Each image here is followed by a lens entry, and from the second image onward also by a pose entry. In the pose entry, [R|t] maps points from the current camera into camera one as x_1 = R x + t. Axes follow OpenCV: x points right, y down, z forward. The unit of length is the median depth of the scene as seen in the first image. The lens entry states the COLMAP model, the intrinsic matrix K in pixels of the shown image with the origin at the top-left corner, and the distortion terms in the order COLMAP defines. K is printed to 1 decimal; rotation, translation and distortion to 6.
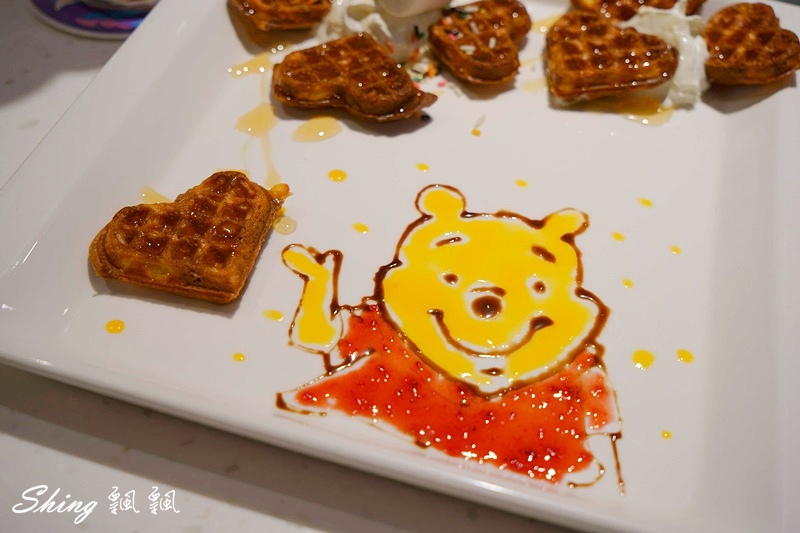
lens RADIAL K [[982.3, 0, 400.0], [0, 982.3, 266.5], [0, 0, 1]] dist [-0.010150, 0.016721]
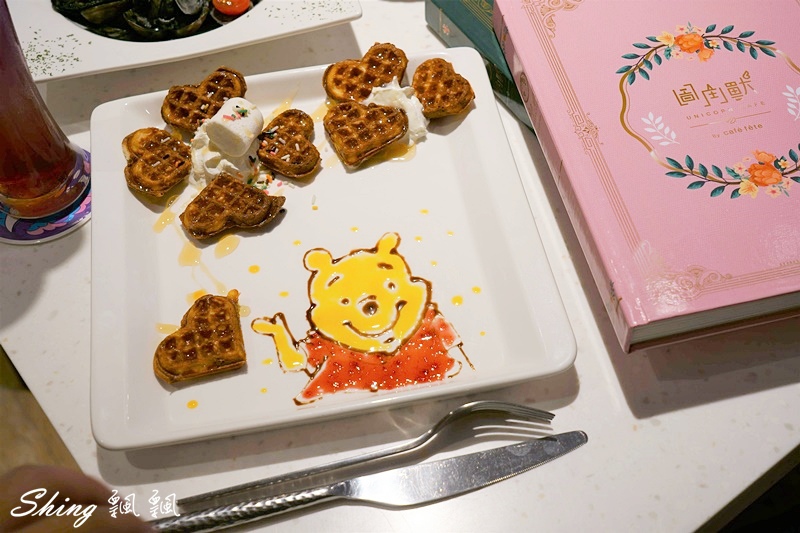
lens RADIAL K [[1049.9, 0, 400.0], [0, 1049.9, 266.5], [0, 0, 1]] dist [-0.006475, -0.001217]
pose [[0.897835, -0.406104, 0.170210, -0.154024], [0.392680, 0.913336, 0.107796, -0.206706], [-0.199235, -0.029945, 0.979494, -0.871001]]
